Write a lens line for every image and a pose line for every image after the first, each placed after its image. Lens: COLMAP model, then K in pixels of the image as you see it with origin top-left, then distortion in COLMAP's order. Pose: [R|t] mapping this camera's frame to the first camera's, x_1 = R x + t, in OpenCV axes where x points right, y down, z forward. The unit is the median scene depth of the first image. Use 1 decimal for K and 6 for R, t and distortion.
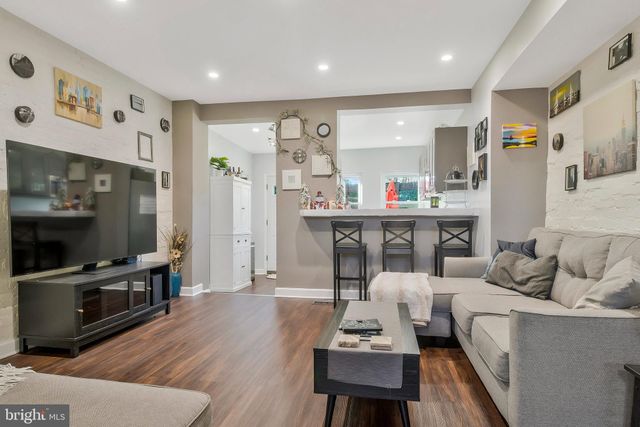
lens RADIAL K [[355.8, 0, 321.0], [0, 355.8, 226.7], [0, 0, 1]] dist [-0.001580, -0.000192]
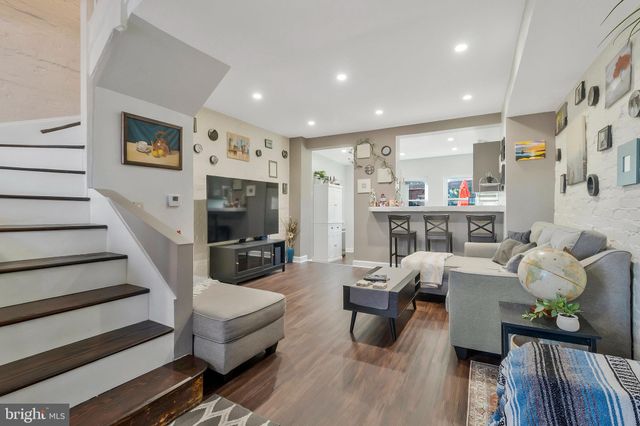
lens RADIAL K [[293.6, 0, 320.5], [0, 293.6, 210.1], [0, 0, 1]] dist [0.000294, 0.000006]
pose [[0.947375, -0.000419, -0.320125, 0.141269], [-0.006535, 0.999765, -0.020648, -0.008651], [0.320059, 0.021653, 0.947150, -0.200921]]
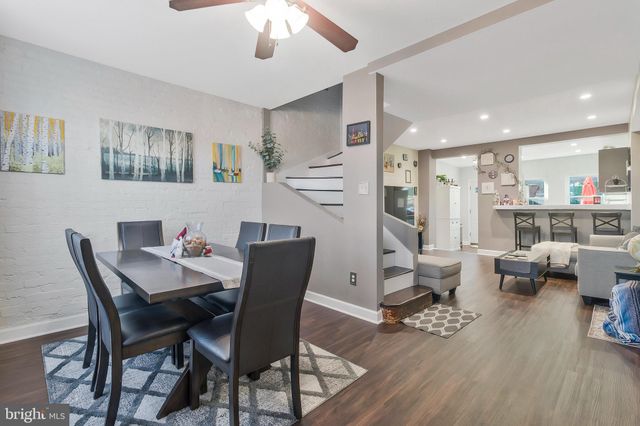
lens RADIAL K [[294.3, 0, 318.3], [0, 294.3, 204.7], [0, 0, 1]] dist [0.001667, 0.000327]
pose [[0.816757, -0.006299, -0.576948, 0.076771], [-0.007948, 0.999723, -0.022167, -0.012360], [0.576928, 0.022691, 0.816480, -0.710271]]
